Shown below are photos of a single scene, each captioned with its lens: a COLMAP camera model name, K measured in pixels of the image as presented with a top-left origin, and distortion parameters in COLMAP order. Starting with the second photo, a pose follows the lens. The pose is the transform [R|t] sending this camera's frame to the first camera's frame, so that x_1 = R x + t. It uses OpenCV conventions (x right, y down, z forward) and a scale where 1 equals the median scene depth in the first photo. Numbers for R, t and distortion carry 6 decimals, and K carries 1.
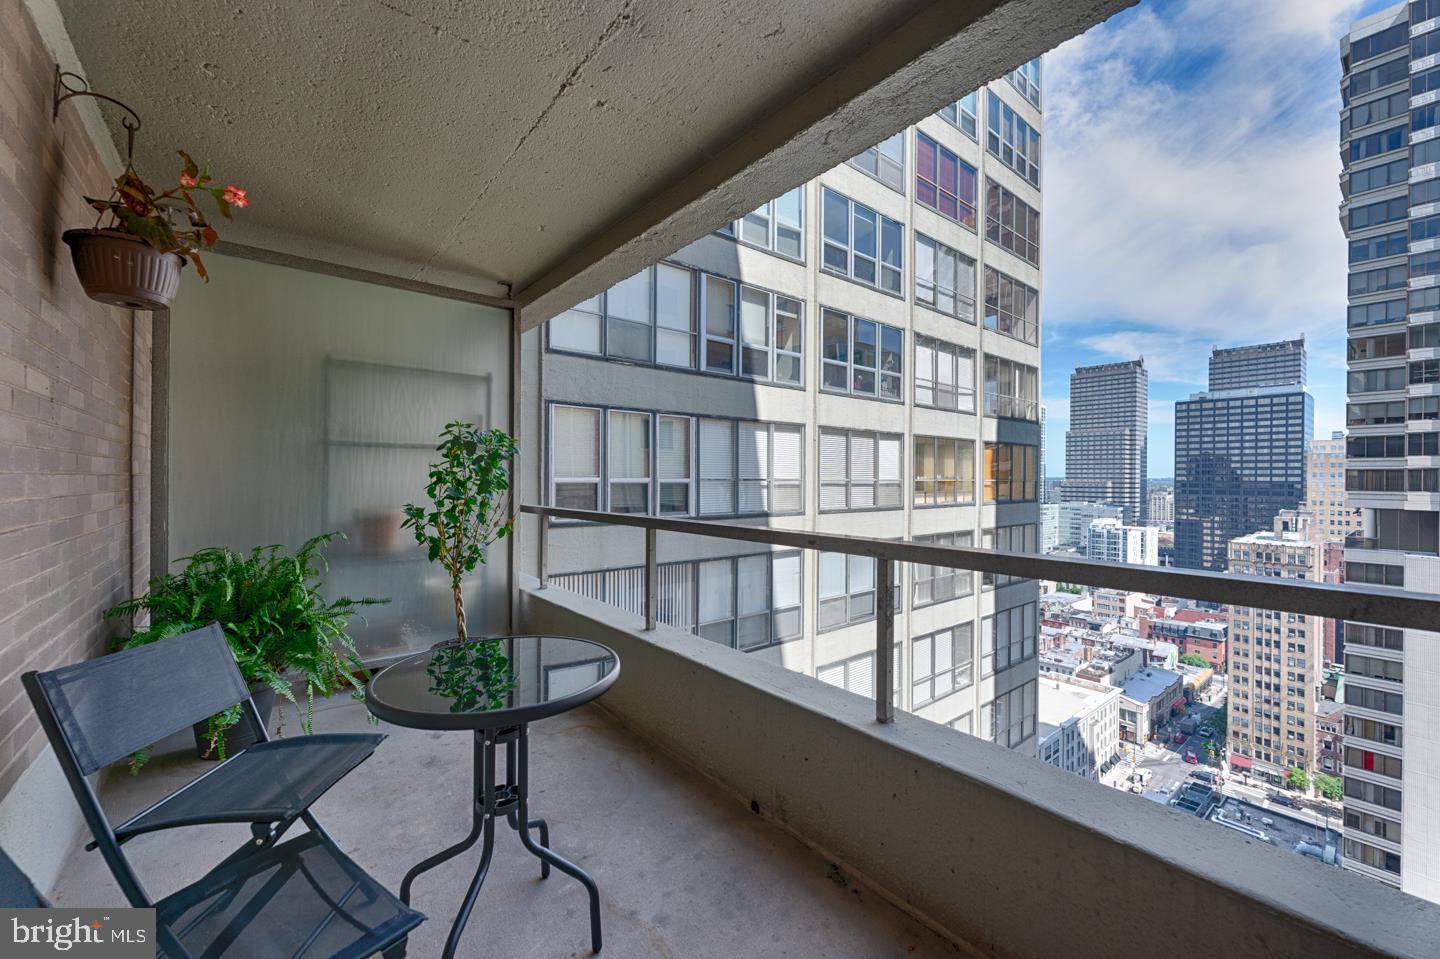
lens RADIAL K [[574.3, 0, 716.1], [0, 574.3, 479.8], [0, 0, 1]] dist [0.003799, -0.000558]
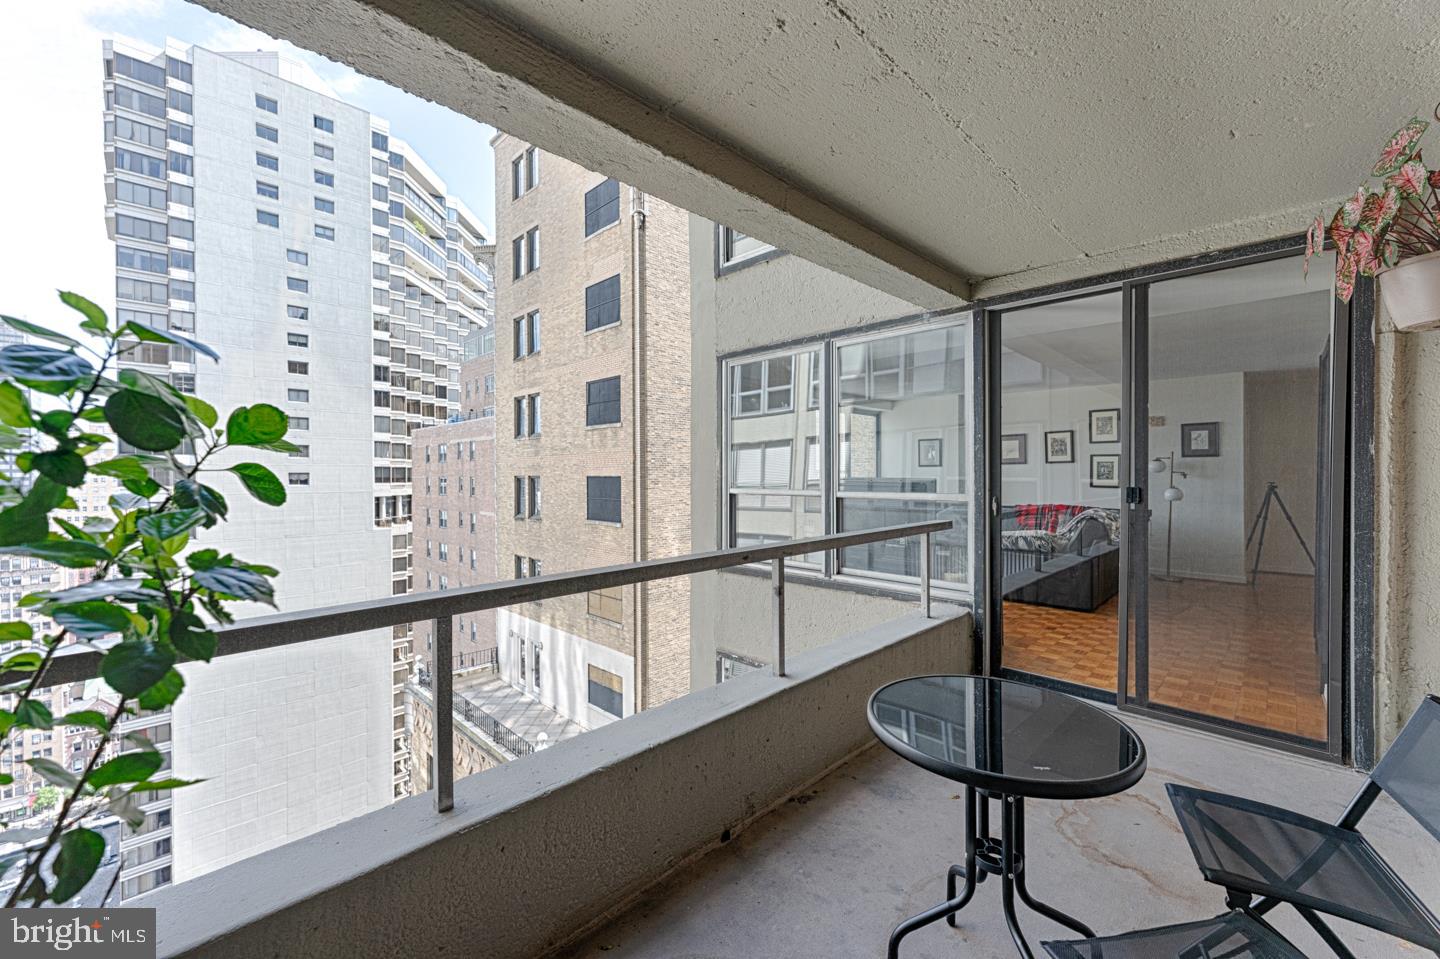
lens RADIAL K [[574.3, 0, 714.3], [0, 574.3, 476.9], [0, 0, 1]] dist [0.003799, -0.000558]
pose [[-0.098321, -0.012250, 0.995079, -0.907928], [0.008961, 0.999873, 0.013194, -0.063607], [-0.995114, 0.010214, -0.098198, 1.109473]]
